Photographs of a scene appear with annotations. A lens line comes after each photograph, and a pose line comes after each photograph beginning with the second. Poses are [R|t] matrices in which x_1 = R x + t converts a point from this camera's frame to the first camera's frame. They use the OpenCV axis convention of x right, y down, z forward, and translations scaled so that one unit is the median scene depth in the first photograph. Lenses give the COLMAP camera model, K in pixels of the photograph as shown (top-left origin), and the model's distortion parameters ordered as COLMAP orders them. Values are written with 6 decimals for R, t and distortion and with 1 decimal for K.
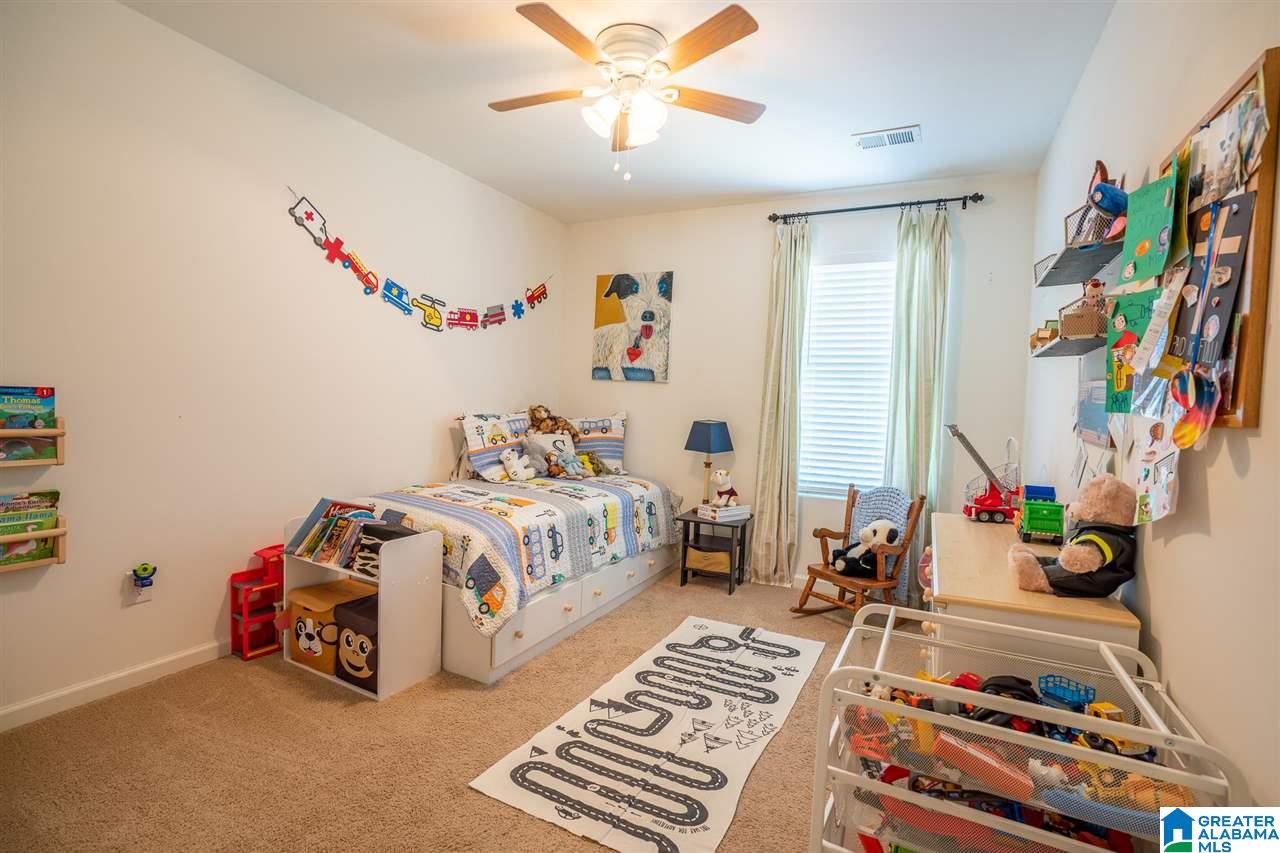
lens RADIAL K [[590.0, 0, 640.0], [0, 590.0, 426.5], [0, 0, 1]] dist [-0.067457, 0.026479]
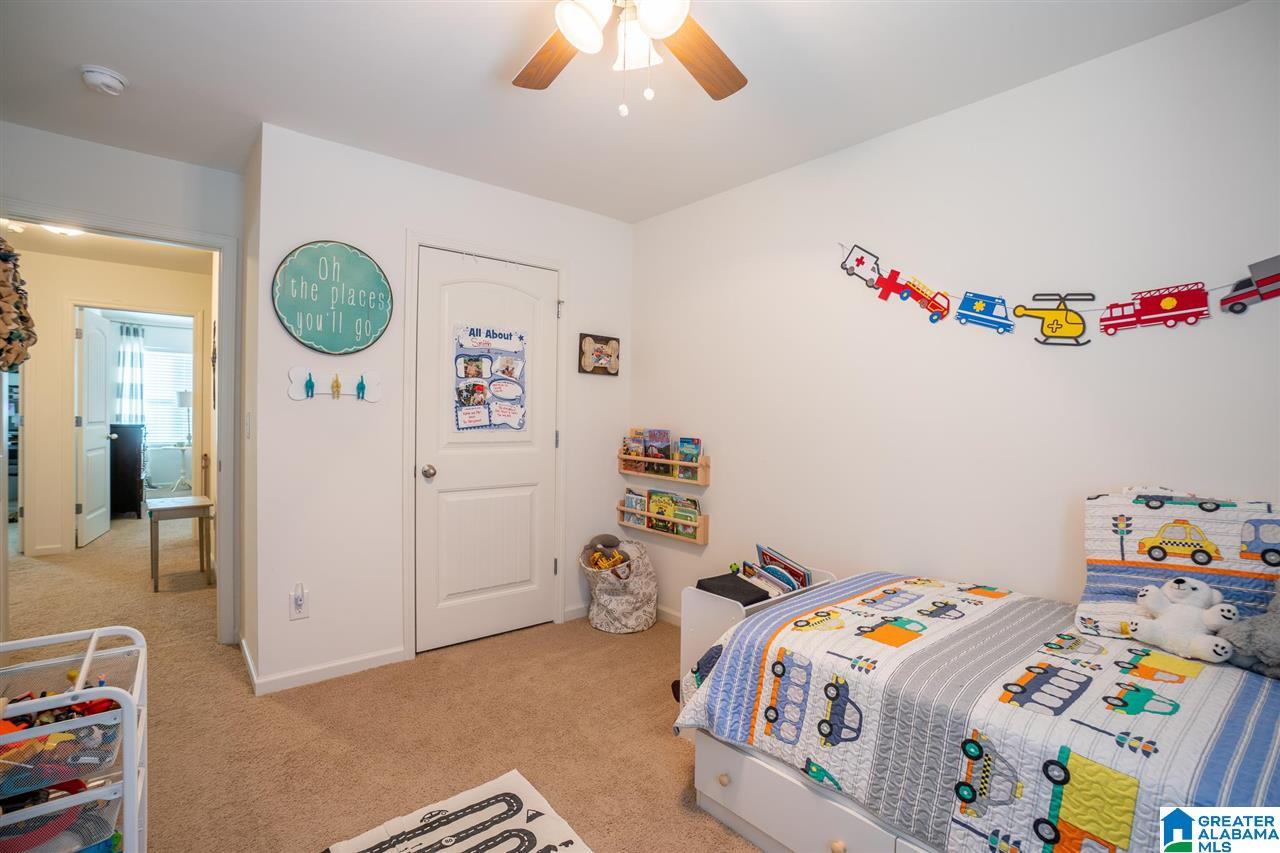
lens RADIAL K [[590.0, 0, 640.0], [0, 590.0, 426.5], [0, 0, 1]] dist [-0.067457, 0.026479]
pose [[-0.388767, -0.027481, -0.920926, 0.420456], [-0.069988, 0.997548, -0.000223, -0.059031], [0.918674, 0.064367, -0.389737, 0.971359]]
